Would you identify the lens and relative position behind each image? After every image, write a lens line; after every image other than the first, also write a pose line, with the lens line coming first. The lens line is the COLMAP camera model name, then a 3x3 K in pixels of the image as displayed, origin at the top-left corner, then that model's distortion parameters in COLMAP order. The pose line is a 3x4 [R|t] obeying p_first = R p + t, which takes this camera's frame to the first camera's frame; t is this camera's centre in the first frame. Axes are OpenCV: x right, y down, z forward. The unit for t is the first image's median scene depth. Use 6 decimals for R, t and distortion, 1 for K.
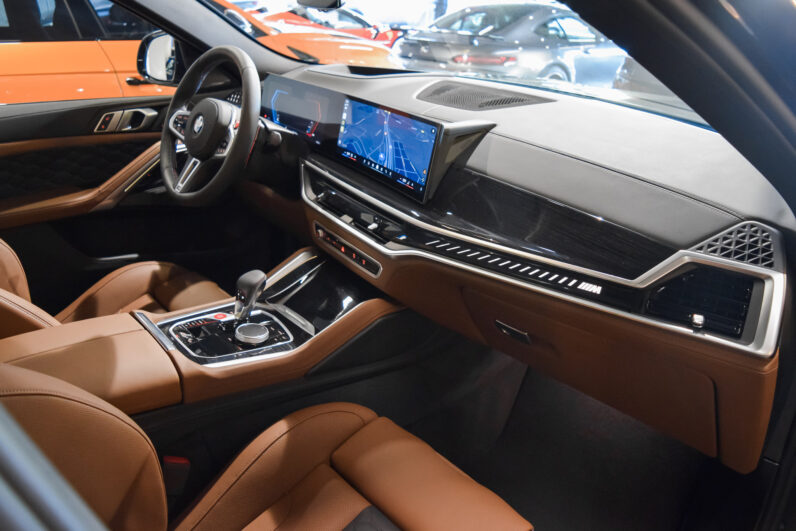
lens RADIAL K [[622.5, 0, 394.5], [0, 622.5, 263.7], [0, 0, 1]] dist [-0.103203, 0.045694]
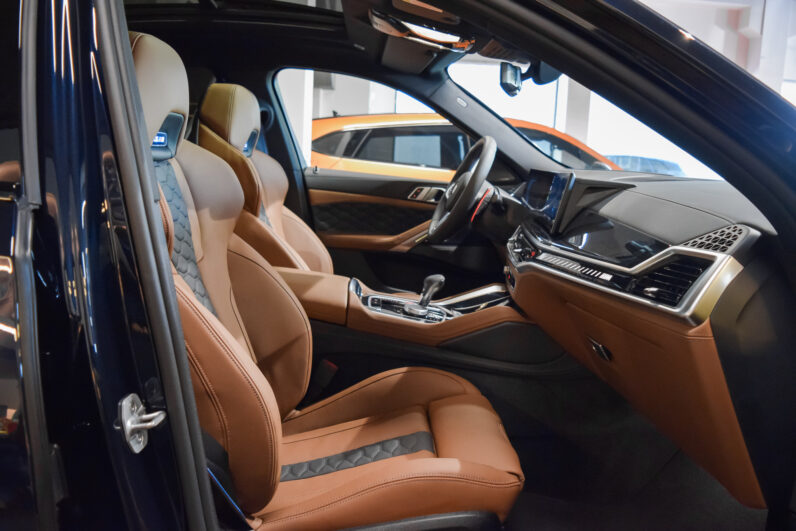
lens RADIAL K [[622.5, 0, 394.5], [0, 622.5, 263.7], [0, 0, 1]] dist [-0.103203, 0.045694]
pose [[0.773344, 0.132942, -0.619891, 0.602627], [-0.302325, 0.936766, -0.176266, 0.286700], [0.557259, 0.323723, 0.764634, -0.126200]]
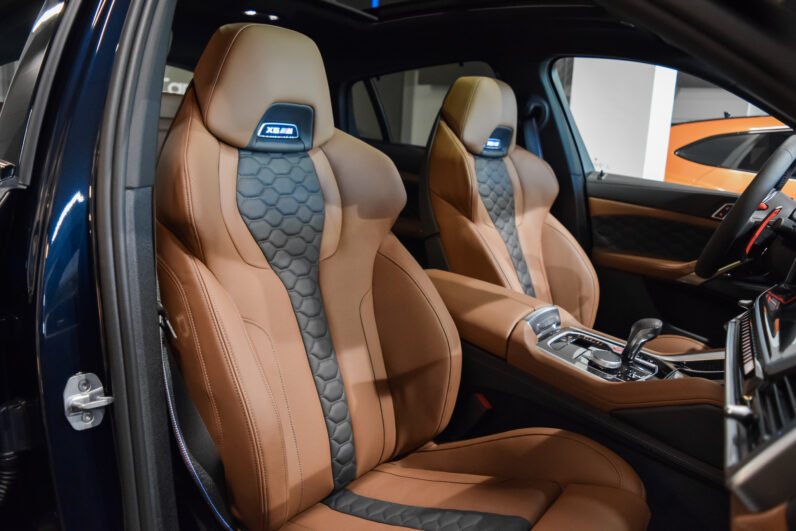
lens RADIAL K [[622.5, 0, 394.5], [0, 622.5, 263.7], [0, 0, 1]] dist [-0.103203, 0.045694]
pose [[0.200169, 0.192537, -0.960657, 0.694269], [-0.461534, 0.883427, 0.080891, 0.052621], [0.864245, 0.427184, 0.265697, 0.359610]]
